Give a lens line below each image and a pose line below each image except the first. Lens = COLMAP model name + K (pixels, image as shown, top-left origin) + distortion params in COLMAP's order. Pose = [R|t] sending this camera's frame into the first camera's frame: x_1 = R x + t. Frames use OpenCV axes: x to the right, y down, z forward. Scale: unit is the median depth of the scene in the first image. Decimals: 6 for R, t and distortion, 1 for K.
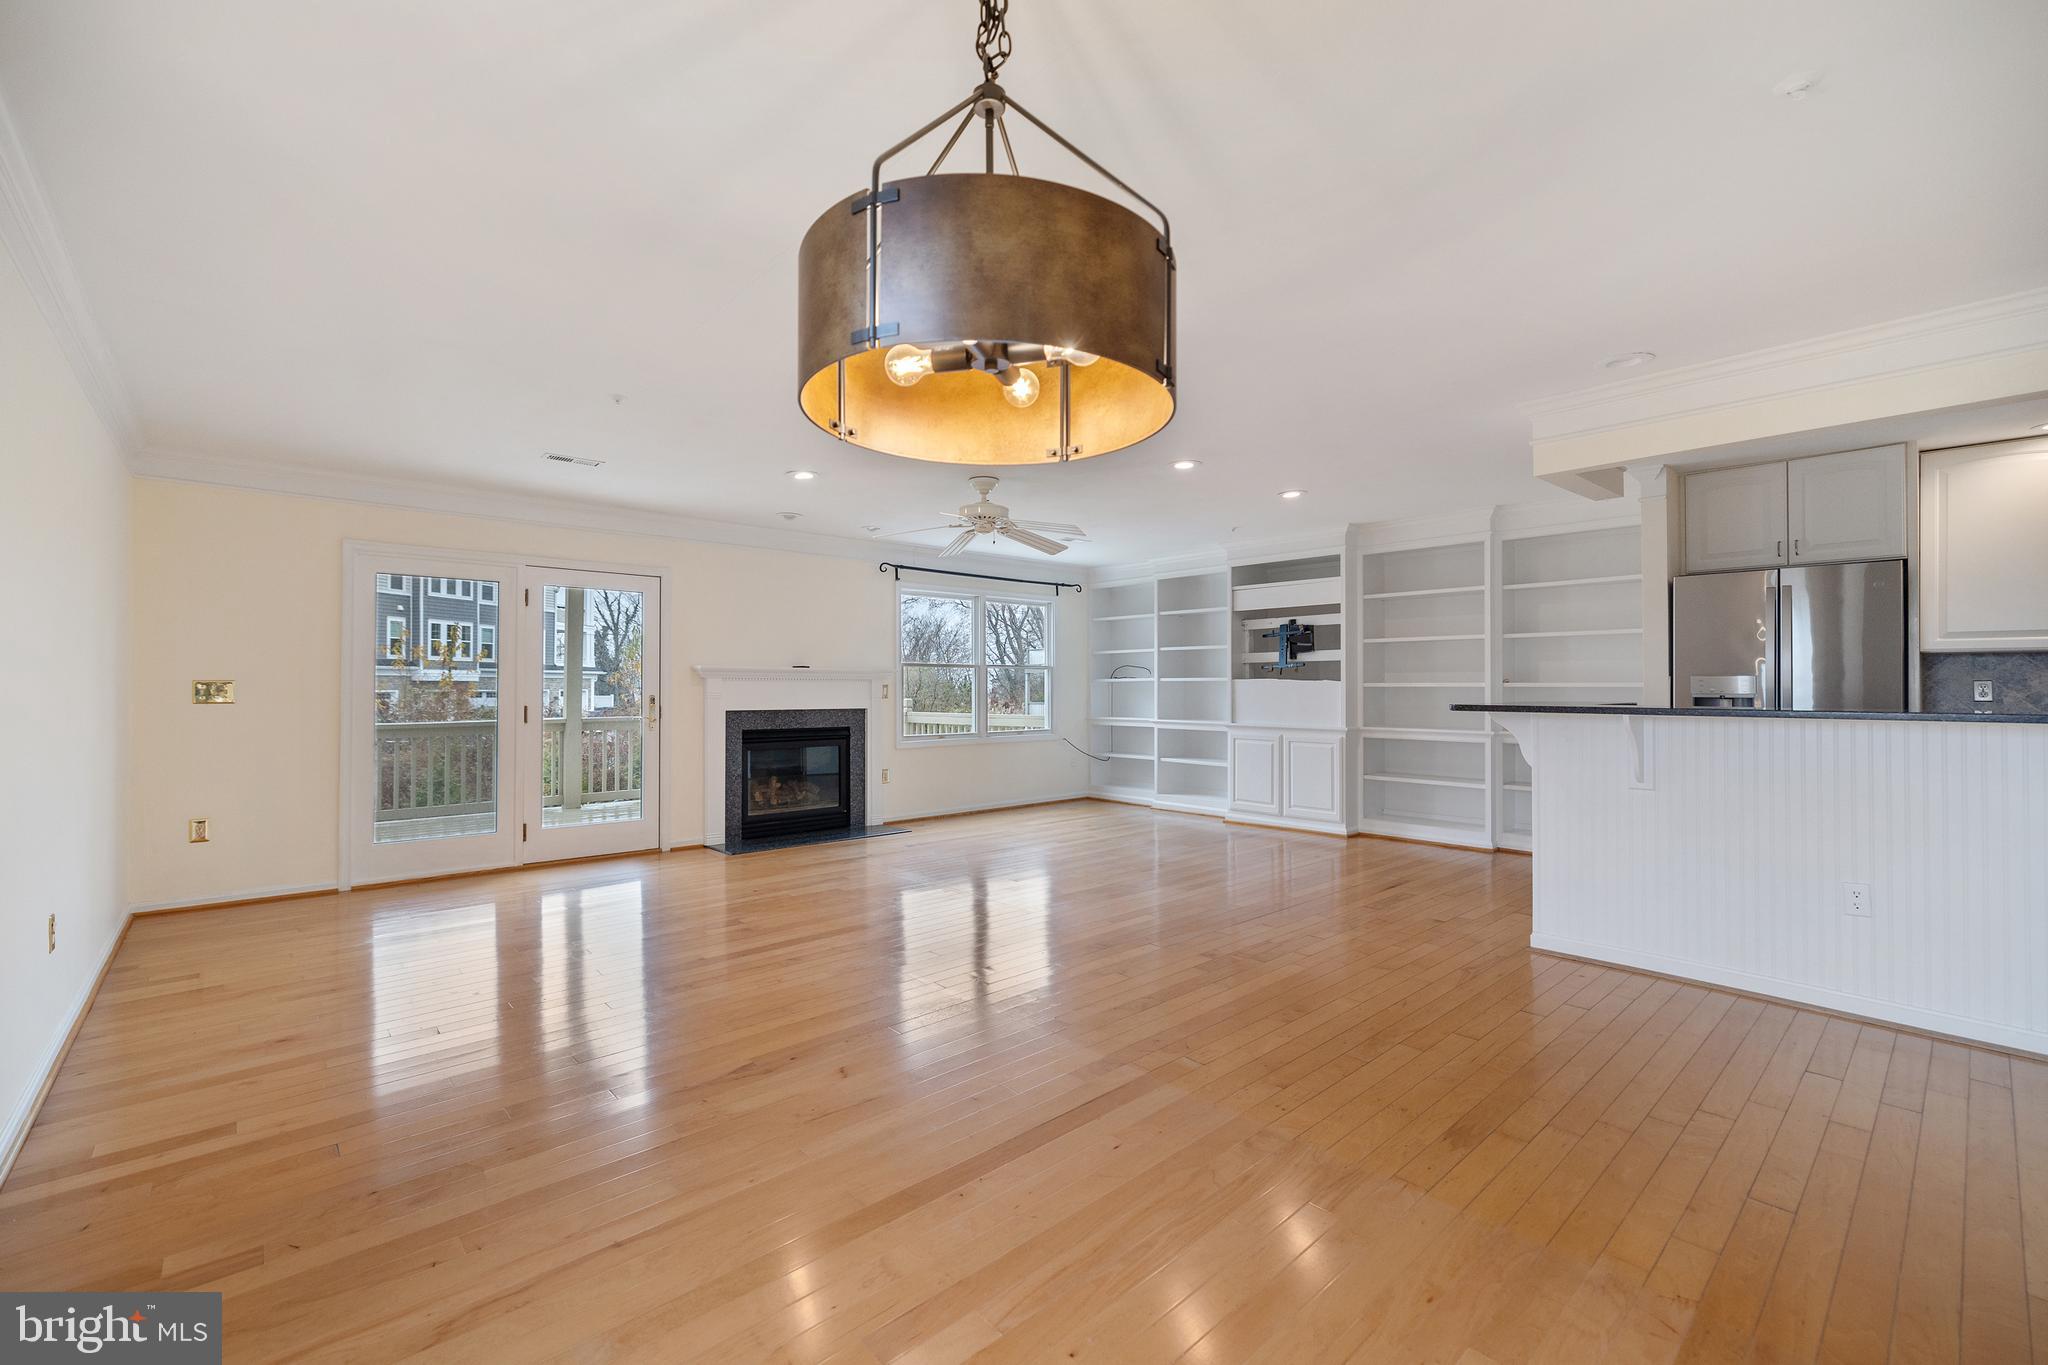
lens RADIAL K [[860.5, 0, 1021.0], [0, 860.5, 681.9], [0, 0, 1]] dist [0.001929, 0.000048]
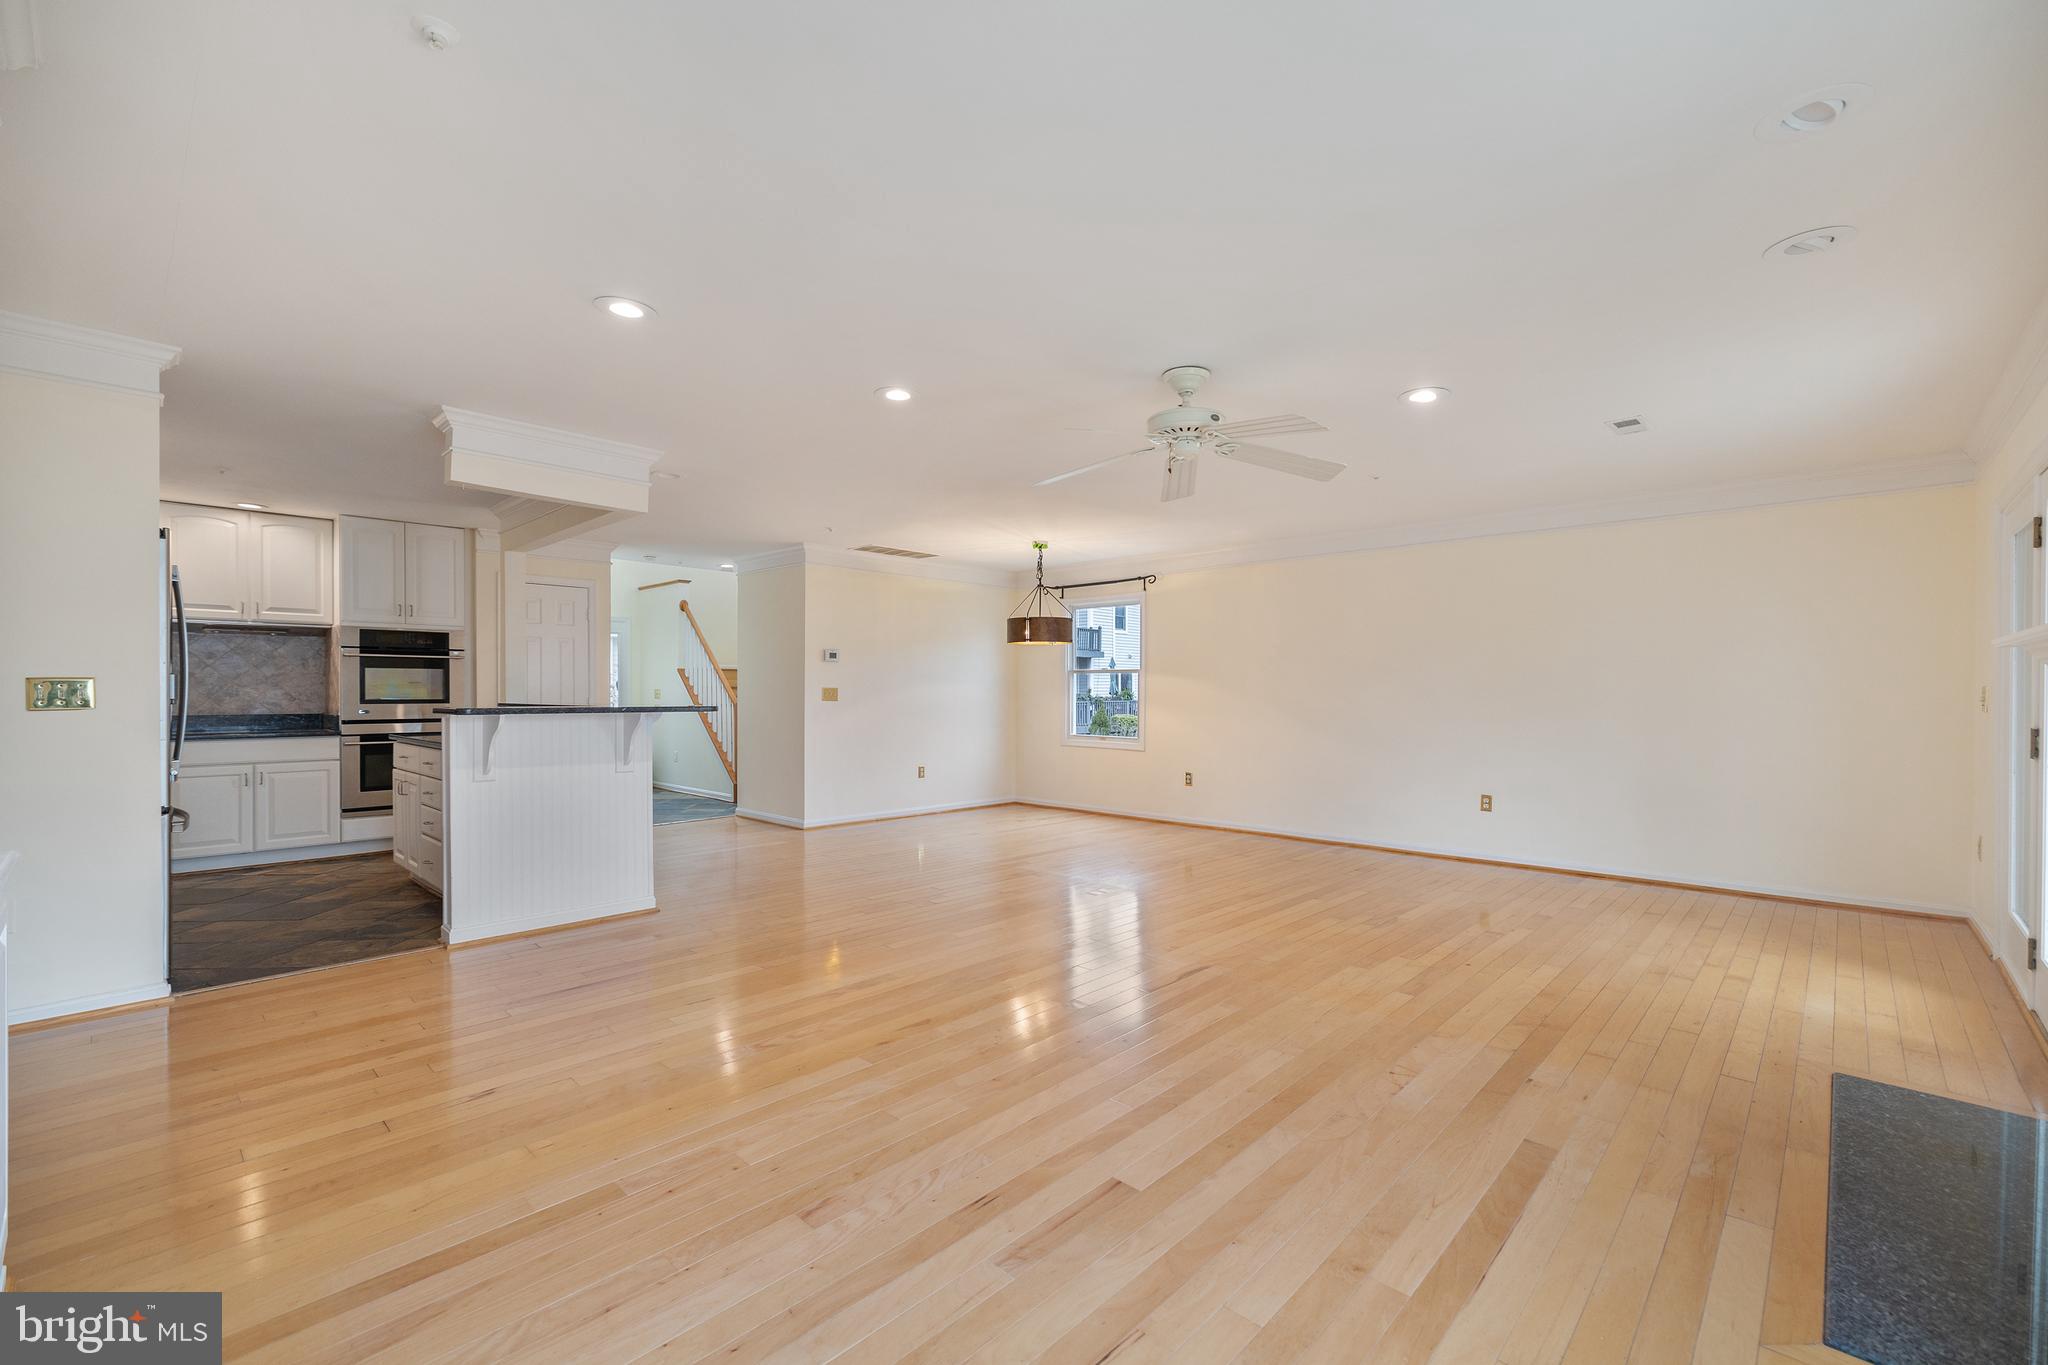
lens RADIAL K [[855.1, 0, 1022.8], [0, 855.1, 690.8], [0, 0, 1]] dist [0.017349, 0.000039]
pose [[-0.997243, -0.004497, -0.074067, 0.096419], [-0.004146, 0.999979, -0.004888, 0.004150], [0.074087, -0.004567, -0.997241, 1.206955]]
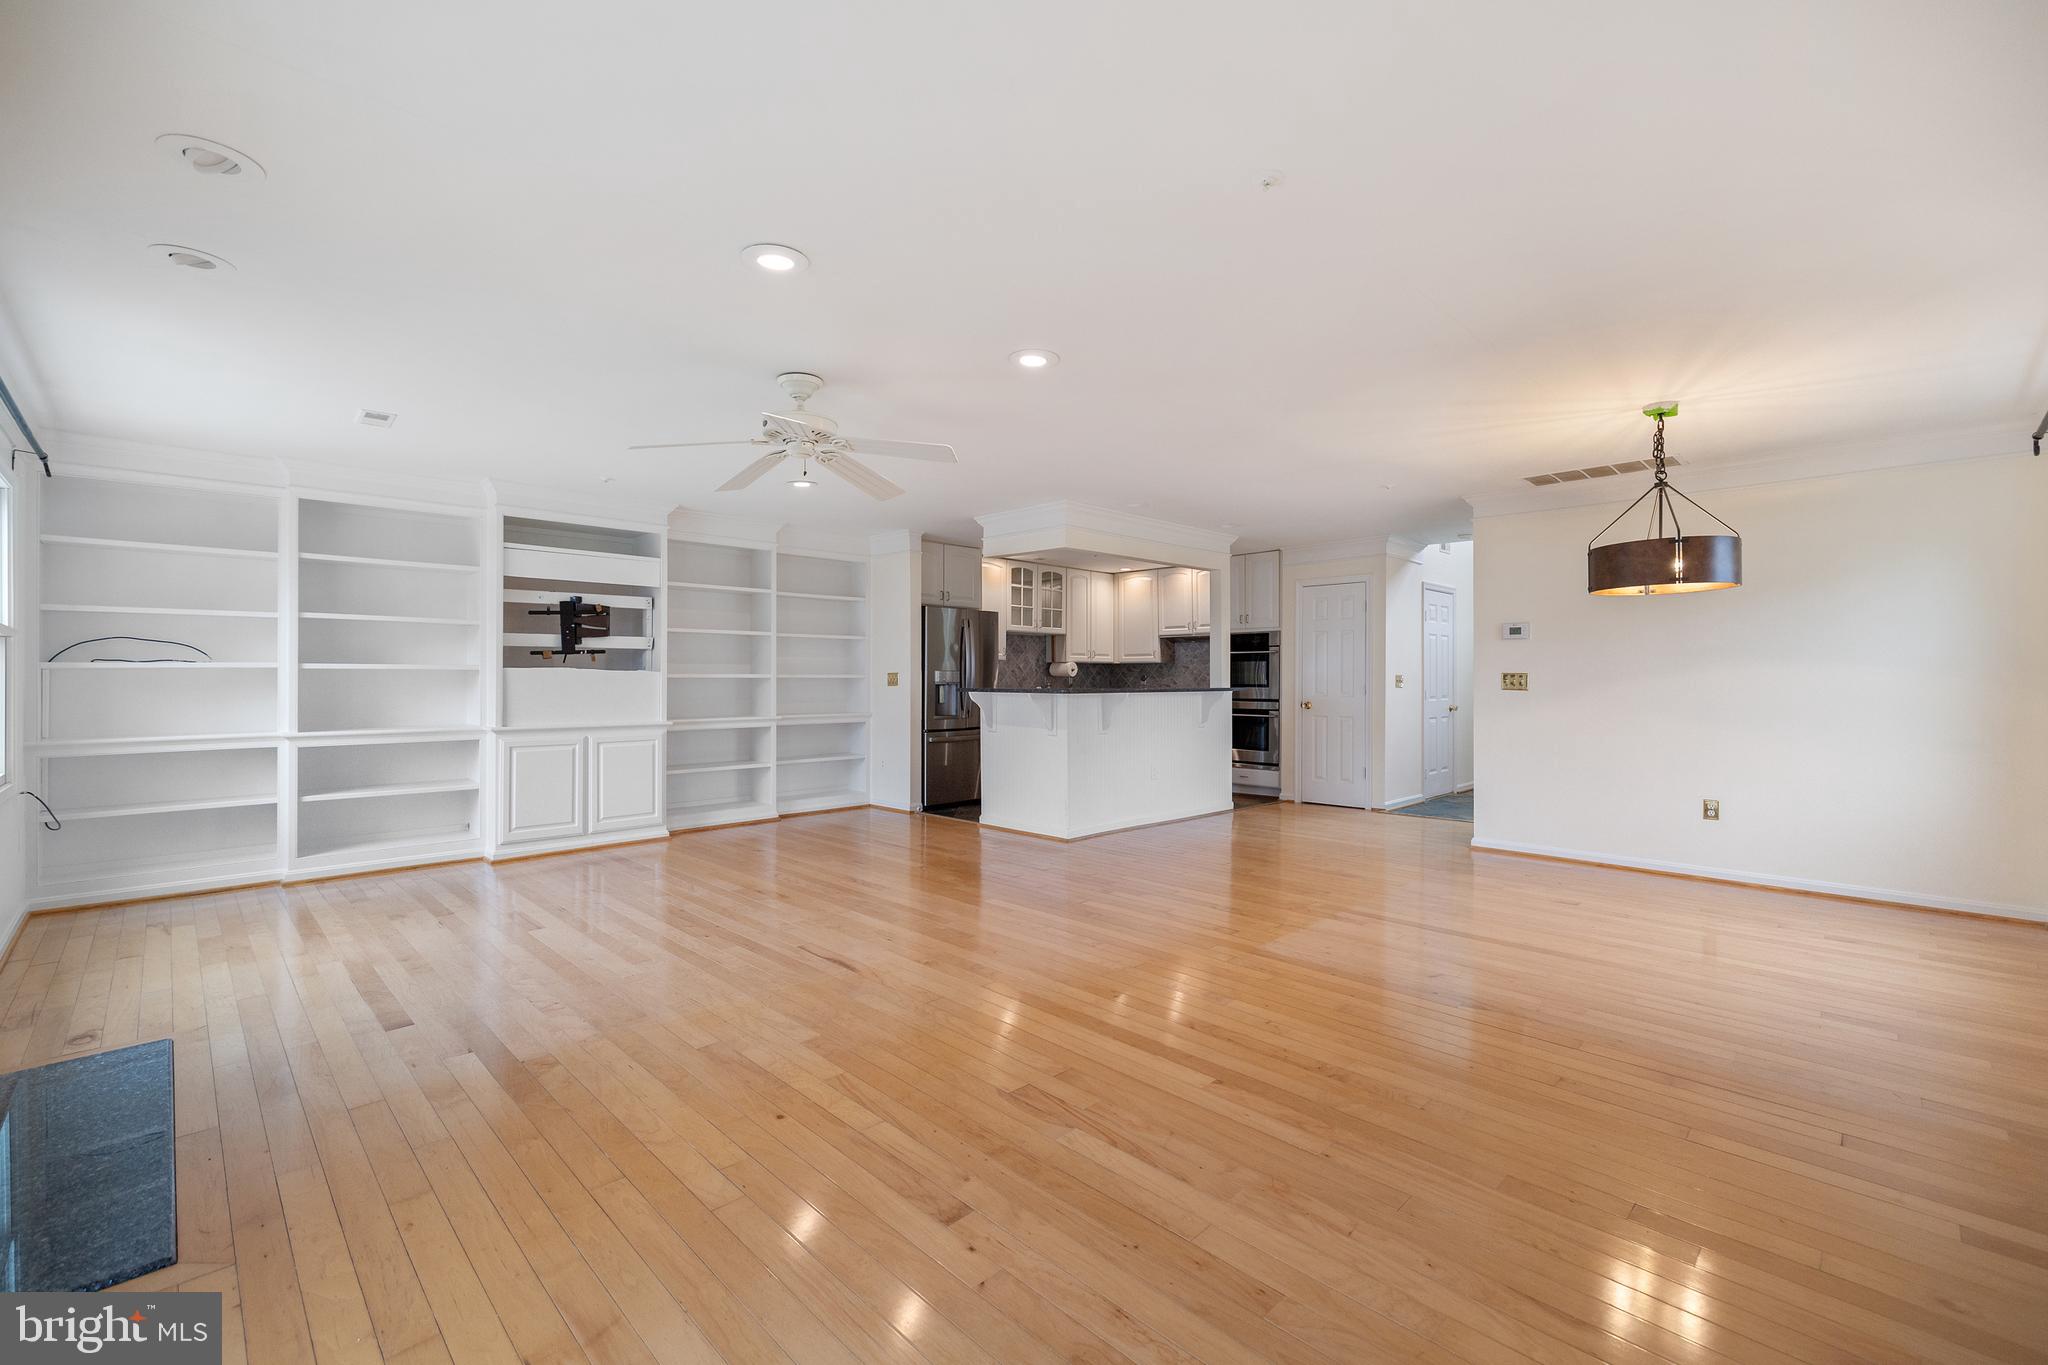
lens RADIAL K [[860.5, 0, 1021.0], [0, 860.5, 681.9], [0, 0, 1]] dist [0.001929, 0.000048]
pose [[-0.046706, -0.004964, 0.998896, -0.543563], [-0.005353, 0.999975, 0.004719, 0.003615], [-0.998894, -0.005127, -0.046731, 0.623506]]
